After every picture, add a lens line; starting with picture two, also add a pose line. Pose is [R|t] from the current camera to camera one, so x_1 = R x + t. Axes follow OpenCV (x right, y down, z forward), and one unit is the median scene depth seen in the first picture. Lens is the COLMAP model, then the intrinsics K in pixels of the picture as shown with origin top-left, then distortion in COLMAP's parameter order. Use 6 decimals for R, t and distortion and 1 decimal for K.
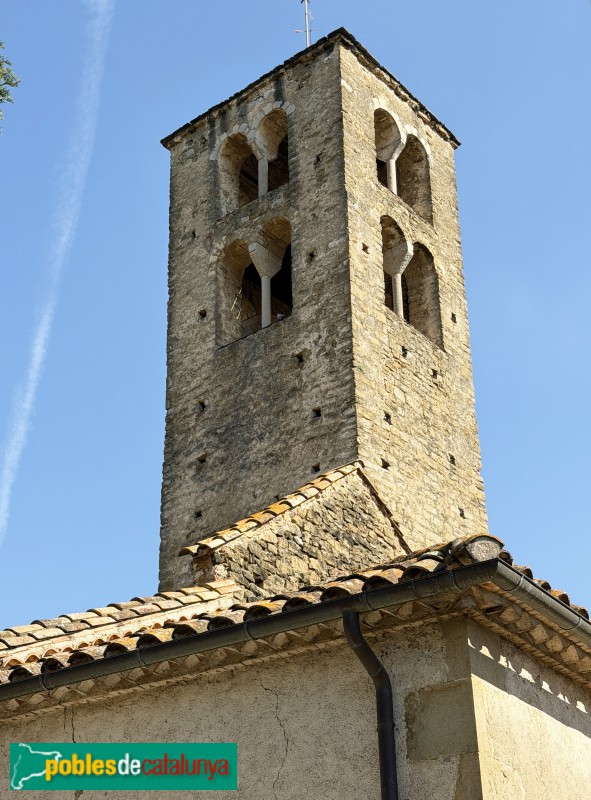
lens RADIAL K [[1172.9, 0, 295.5], [0, 1172.9, 400.0], [0, 0, 1]] dist [0.032064, 0.019813]
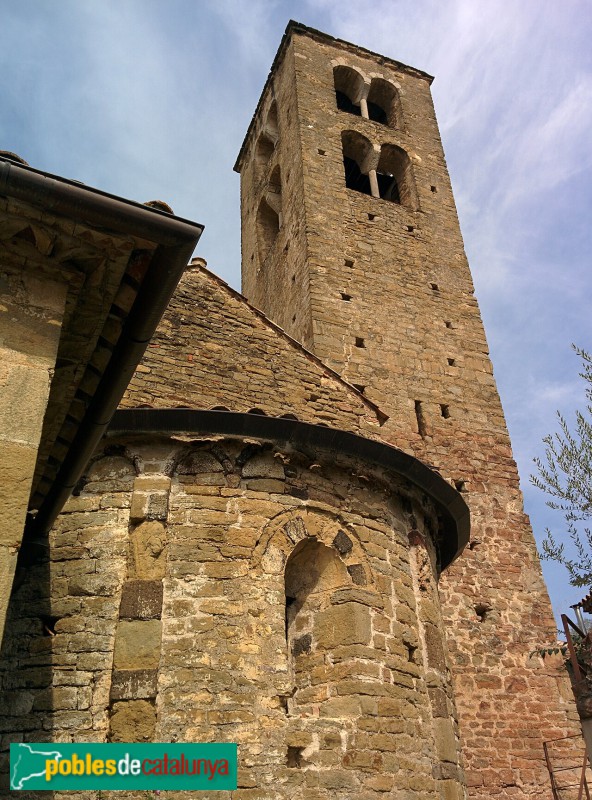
lens RADIAL K [[637.5, 0, 296.0], [0, 637.5, 400.0], [0, 0, 1]] dist [-0.001098, -0.001004]
pose [[0.870627, -0.270589, -0.410842, 0.249961], [0.254671, 0.962429, -0.094196, 0.188592], [0.420894, -0.022620, 0.906828, 0.365266]]
